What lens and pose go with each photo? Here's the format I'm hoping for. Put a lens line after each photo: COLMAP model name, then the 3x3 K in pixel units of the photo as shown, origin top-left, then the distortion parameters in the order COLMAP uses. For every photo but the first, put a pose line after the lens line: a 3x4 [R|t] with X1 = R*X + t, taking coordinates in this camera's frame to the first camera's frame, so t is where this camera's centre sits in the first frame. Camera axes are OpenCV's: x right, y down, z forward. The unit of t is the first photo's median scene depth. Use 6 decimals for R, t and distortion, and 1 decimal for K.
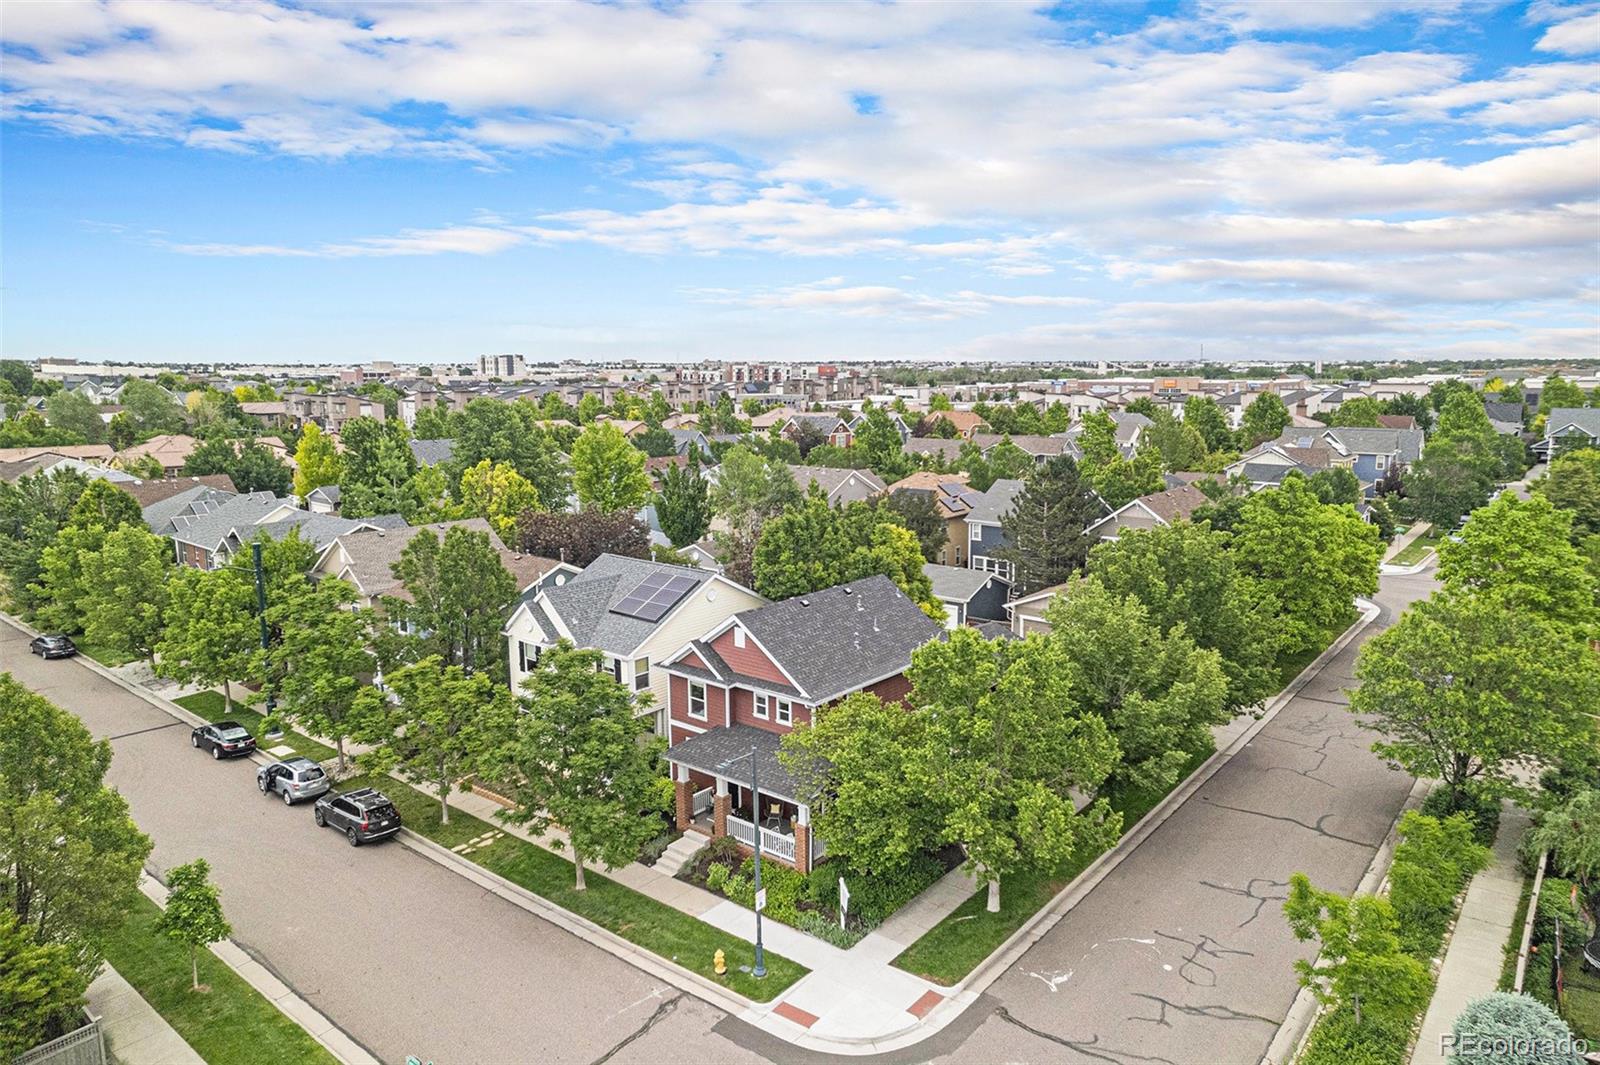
lens RADIAL K [[1020.4, 0, 799.7], [0, 1020.4, 462.4], [0, 0, 1]] dist [-0.056112, 0.028298]
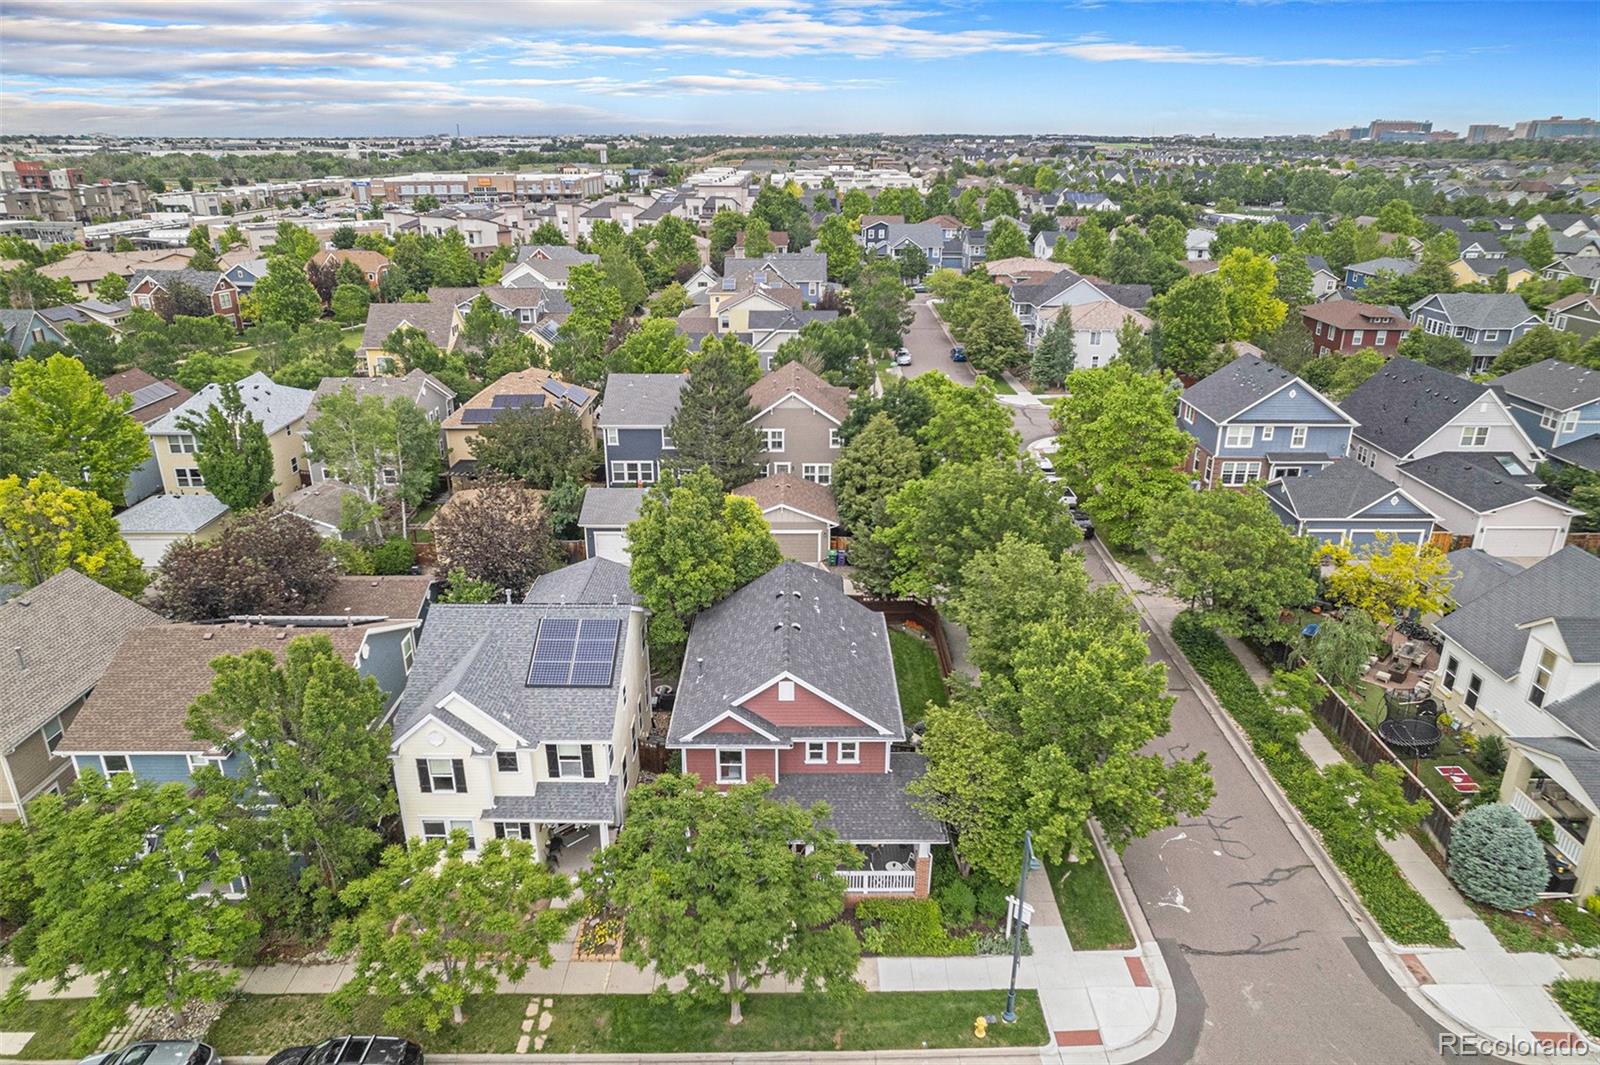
lens RADIAL K [[1019.6, 0, 800.0], [0, 1019.6, 532.5], [0, 0, 1]] dist [-0.026670, -0.000037]
pose [[0.776520, -0.221722, 0.589793, -0.593801], [0.056888, 0.956890, 0.284826, -0.234801], [-0.627519, -0.187621, 0.755657, 0.365602]]
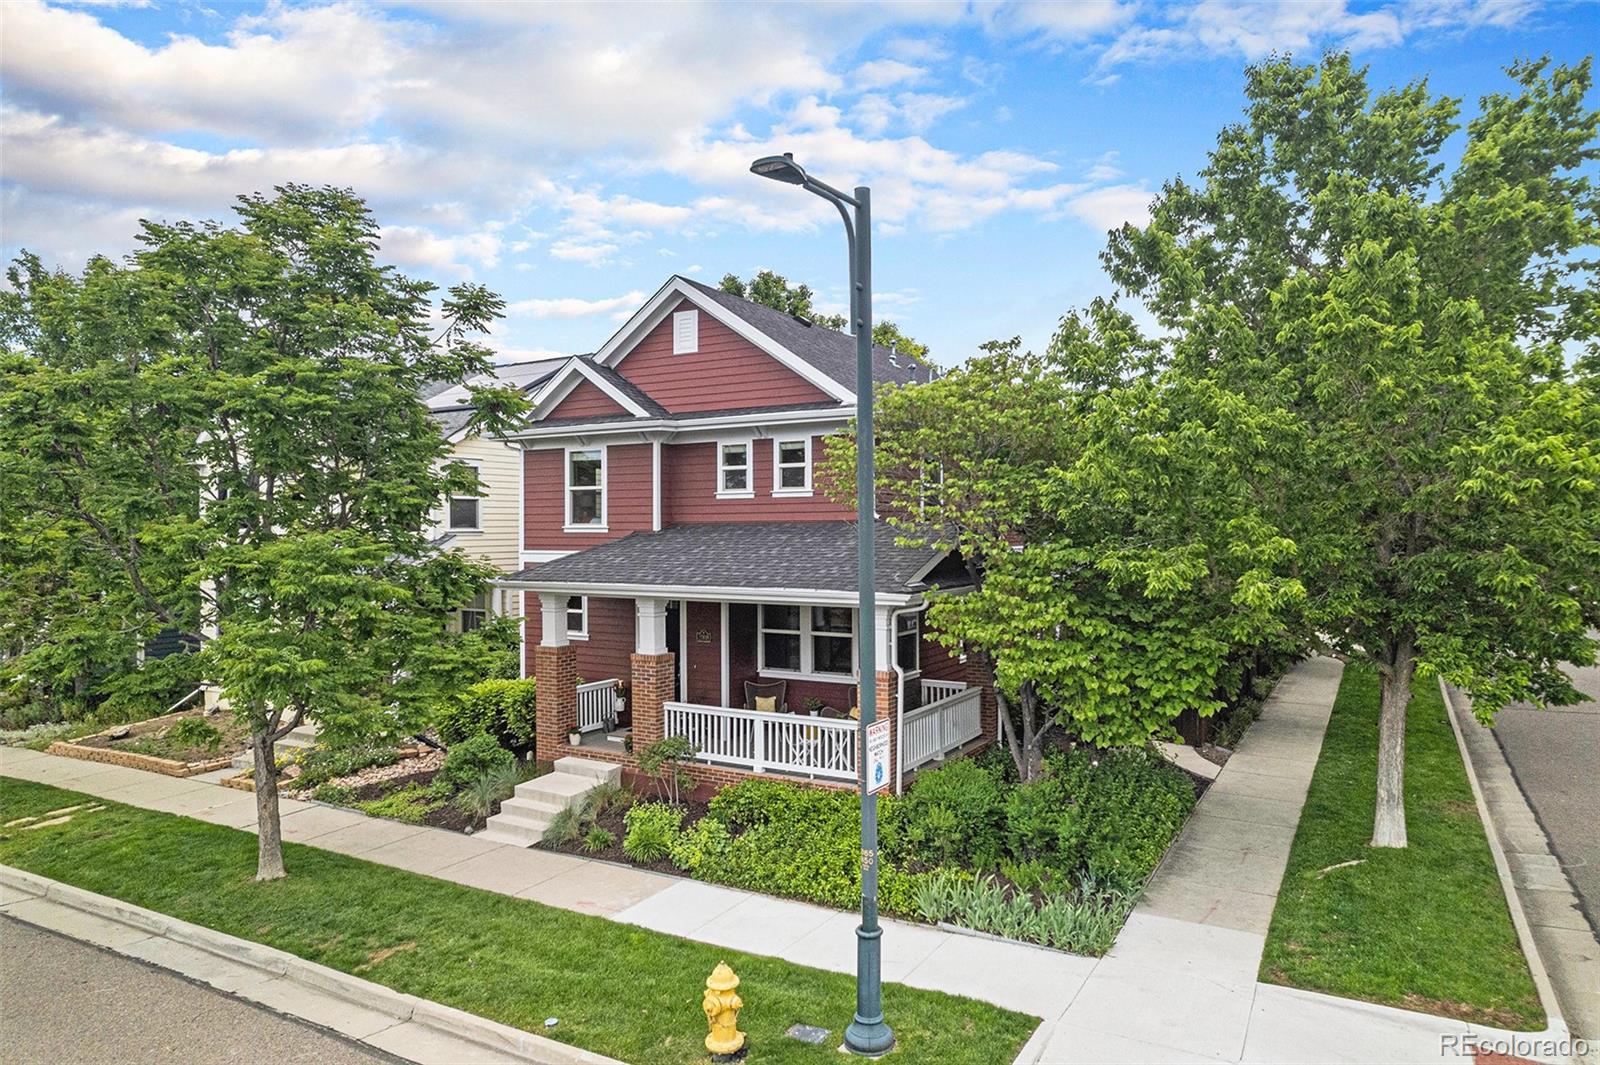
lens RADIAL K [[1020.4, 0, 799.7], [0, 1020.4, 462.4], [0, 0, 1]] dist [-0.056112, 0.028298]
pose [[0.987717, 0.010418, 0.155904, -0.086013], [0.012489, 0.989319, -0.145232, 0.323574], [-0.155752, 0.145395, 0.977037, 0.589526]]
